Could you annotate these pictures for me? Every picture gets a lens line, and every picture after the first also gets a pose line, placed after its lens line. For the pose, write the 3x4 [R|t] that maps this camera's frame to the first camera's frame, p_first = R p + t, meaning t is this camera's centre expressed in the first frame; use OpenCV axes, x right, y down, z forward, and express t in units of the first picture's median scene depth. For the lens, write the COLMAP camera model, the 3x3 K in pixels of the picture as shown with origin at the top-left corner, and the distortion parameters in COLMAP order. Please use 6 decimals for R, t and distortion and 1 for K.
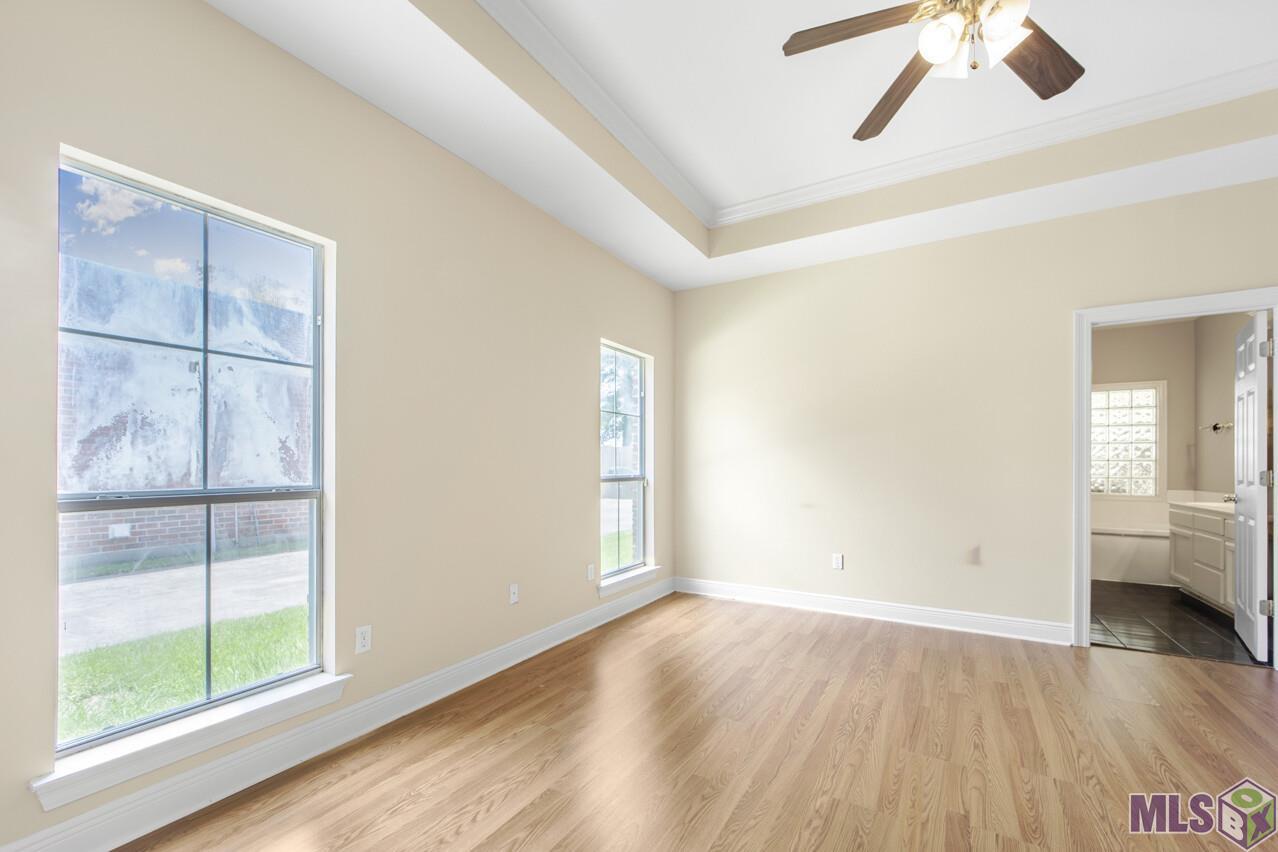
lens RADIAL K [[515.4, 0, 629.8], [0, 515.4, 460.6], [0, 0, 1]] dist [-0.002140, -0.000402]
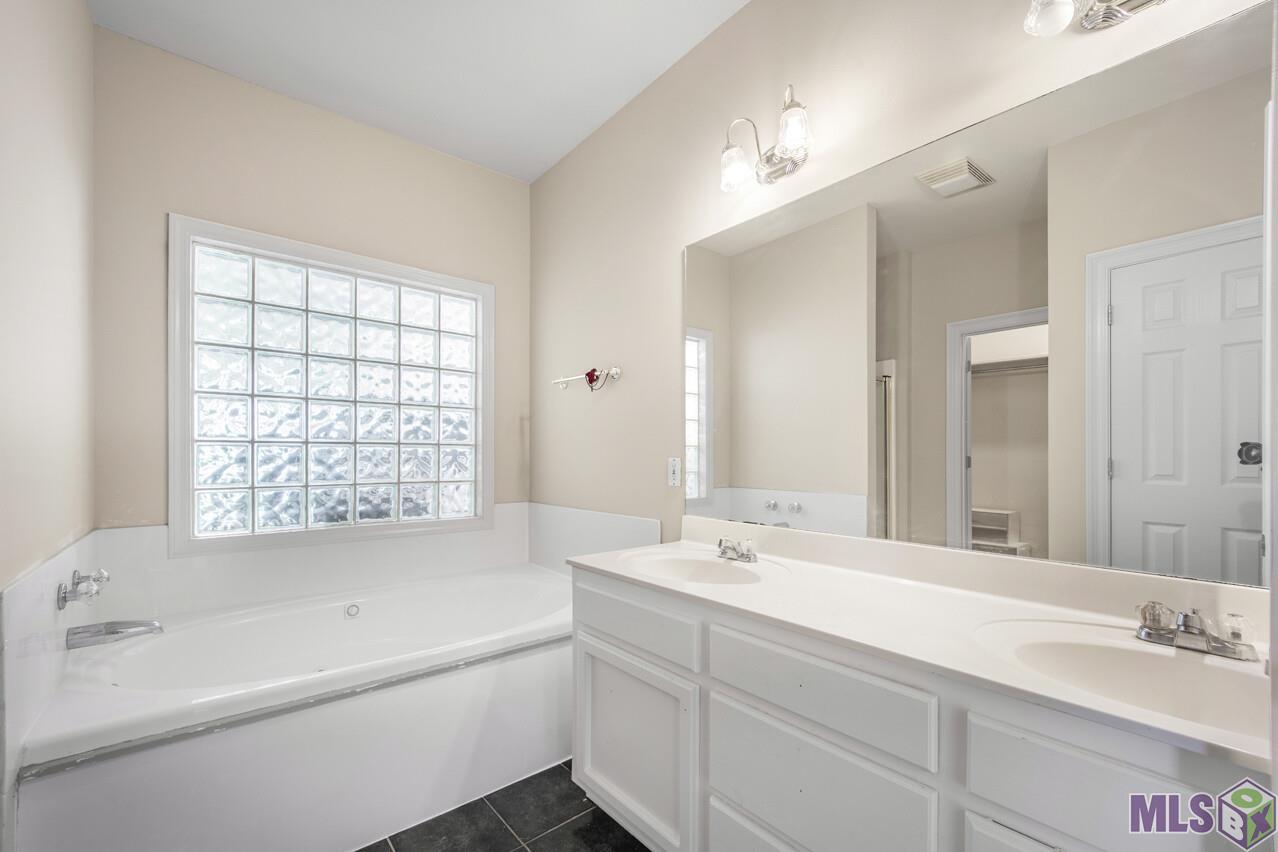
lens RADIAL K [[515.4, 0, 625.9], [0, 515.4, 451.4], [0, 0, 1]] dist [-0.002140, -0.000402]
pose [[0.313520, 0.007284, 0.949554, 1.611997], [-0.007944, 0.999956, -0.005048, 0.018518], [-0.949549, -0.005961, 0.313564, 1.902706]]
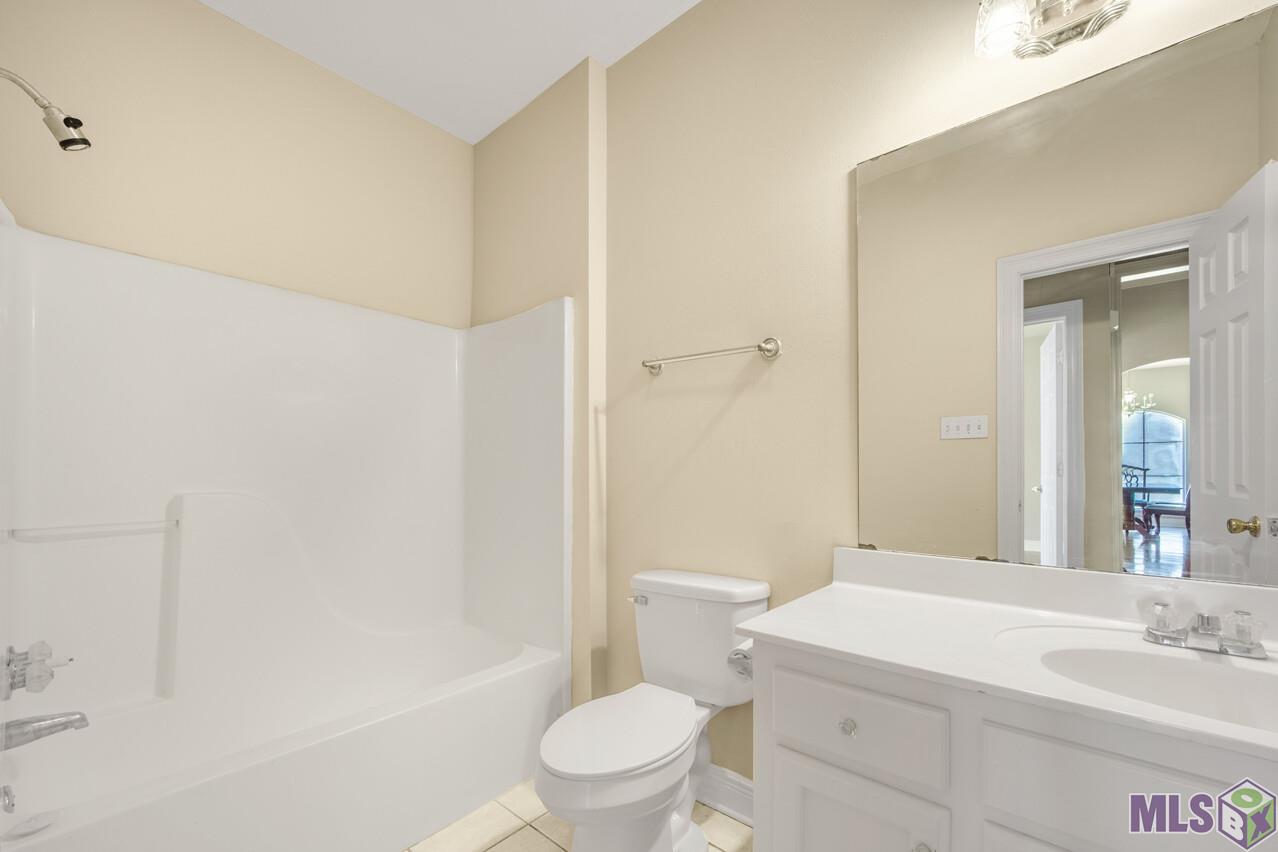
lens RADIAL K [[515.4, 0, 607.7], [0, 515.4, 465.5], [0, 0, 1]] dist [-0.002140, -0.000402]
pose [[0.157493, -0.008848, 0.987480, 1.786308], [0.007886, 0.999939, 0.007702, 0.014928], [-0.987489, 0.006574, 0.157553, 2.214017]]
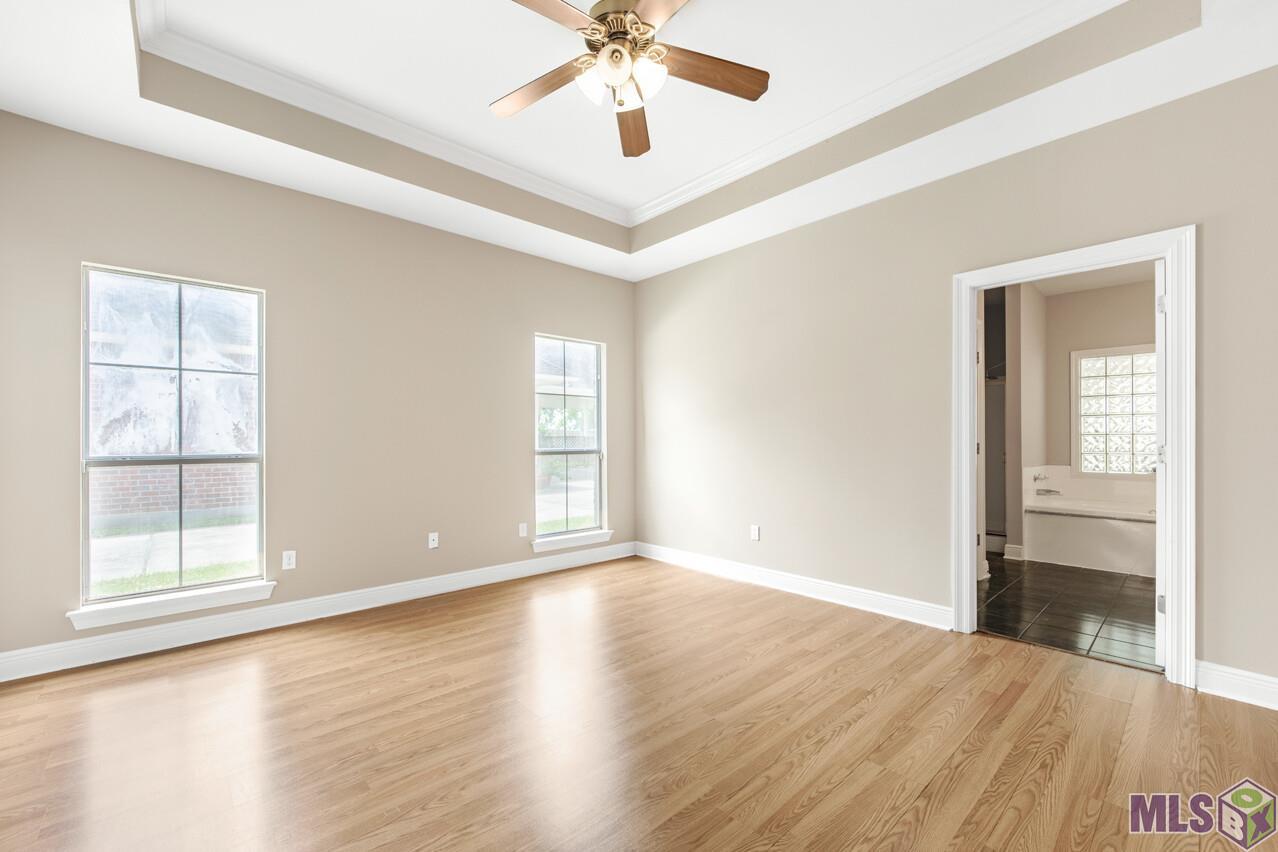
lens RADIAL K [[515.4, 0, 634.9], [0, 515.4, 437.2], [0, 0, 1]] dist [-0.002140, -0.000402]
pose [[0.957563, -0.002401, -0.288214, 0.886398], [0.003060, 0.999994, 0.001836, 0.000554], [0.288208, -0.002640, 0.957564, -0.116627]]
